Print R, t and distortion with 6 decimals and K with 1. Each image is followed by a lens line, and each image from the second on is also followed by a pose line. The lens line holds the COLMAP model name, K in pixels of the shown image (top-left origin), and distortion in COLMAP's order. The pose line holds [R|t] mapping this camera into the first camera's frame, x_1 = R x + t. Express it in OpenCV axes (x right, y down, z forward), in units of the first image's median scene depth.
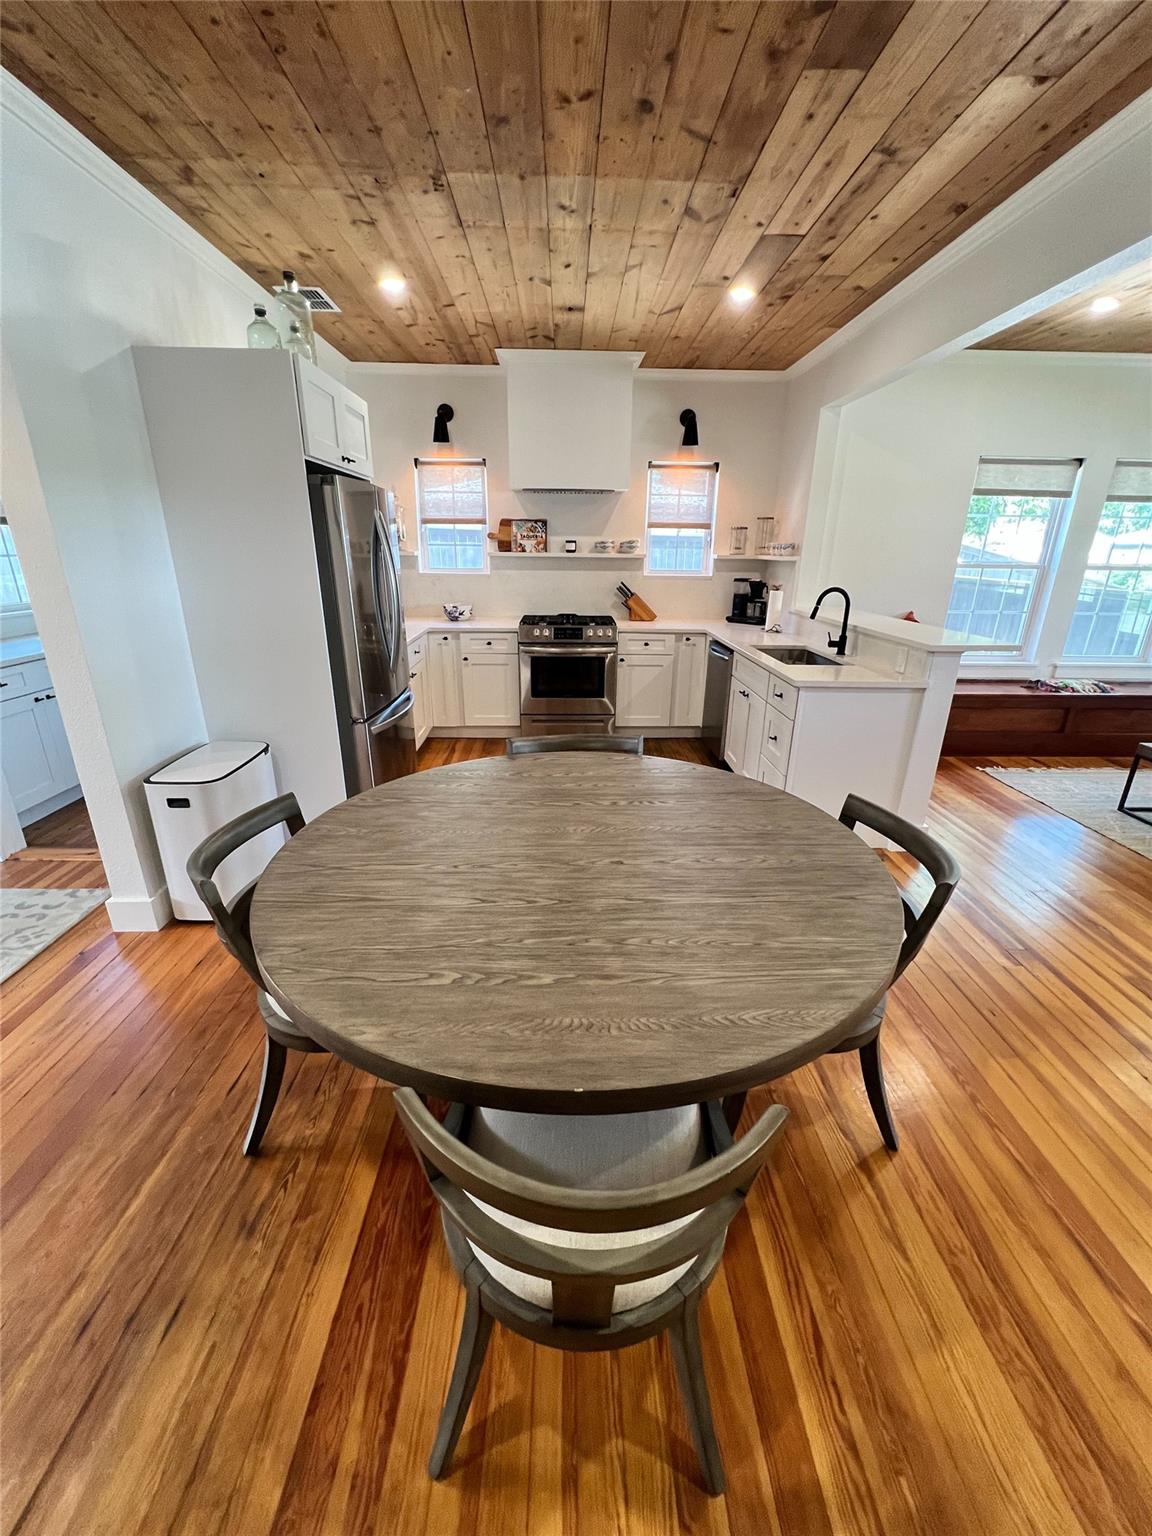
lens RADIAL K [[615.1, 0, 574.3], [0, 615.1, 767.8], [0, 0, 1]] dist [-0.001707, 0.000357]
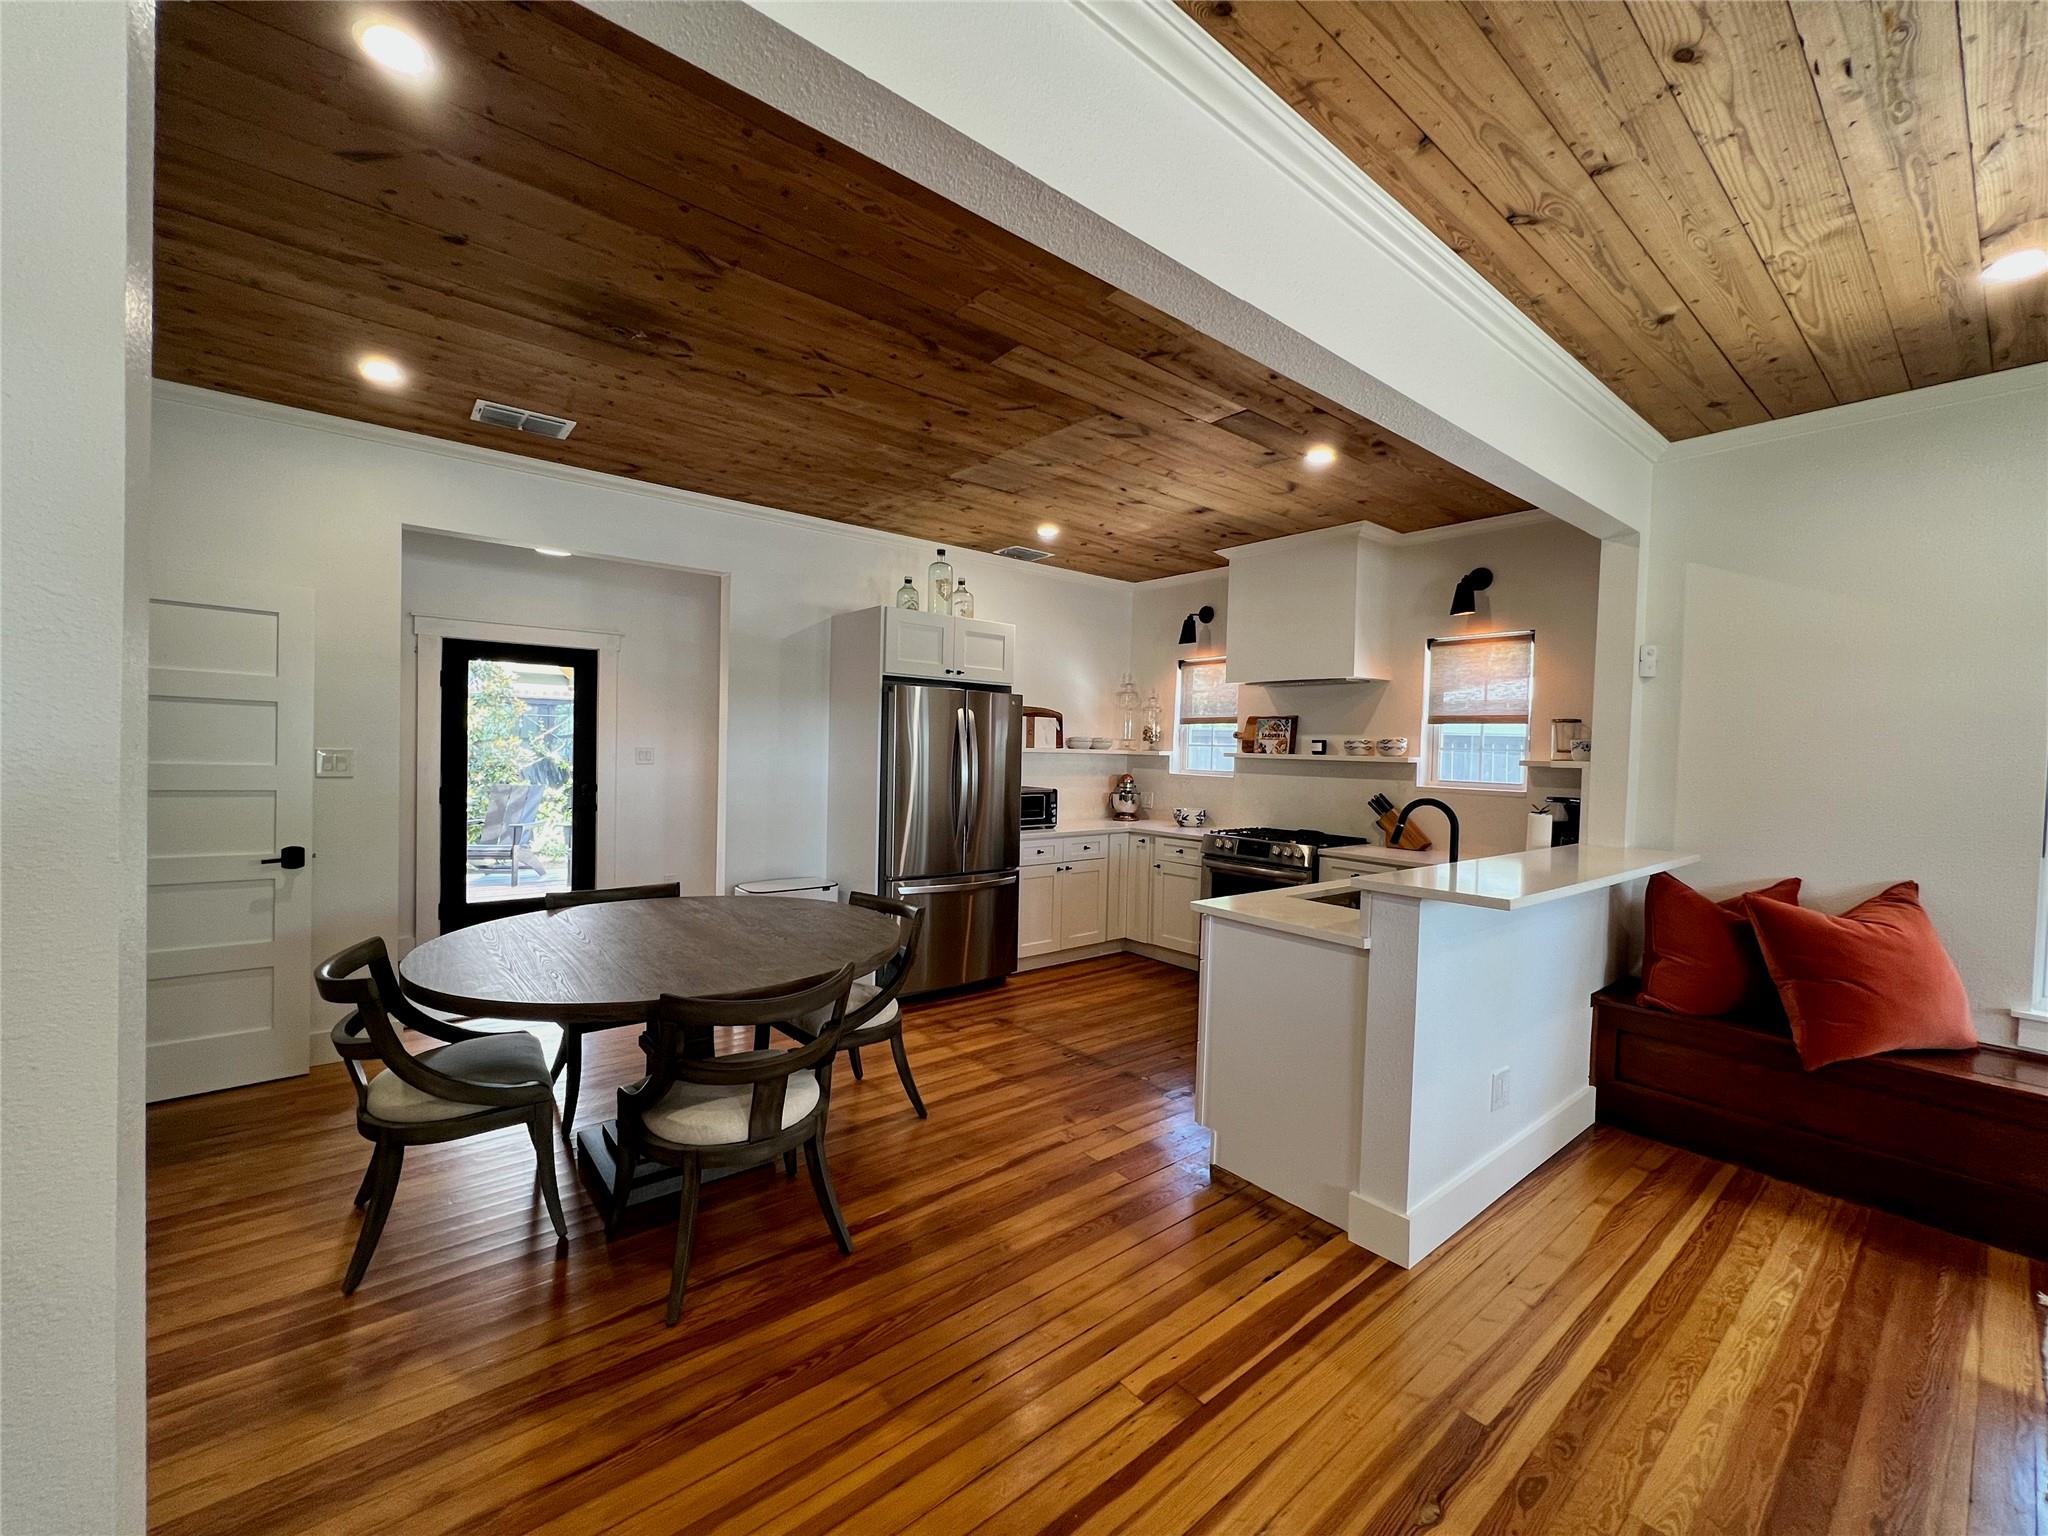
lens RADIAL K [[820.1, 0, 1022.2], [0, 820.1, 767.2], [0, 0, 1]] dist [-0.001707, 0.000357]
pose [[0.617098, 0.022752, -0.786558, 0.811293], [-0.284369, 0.938475, -0.195957, -0.034467], [0.733706, 0.344597, 0.585601, 0.170903]]
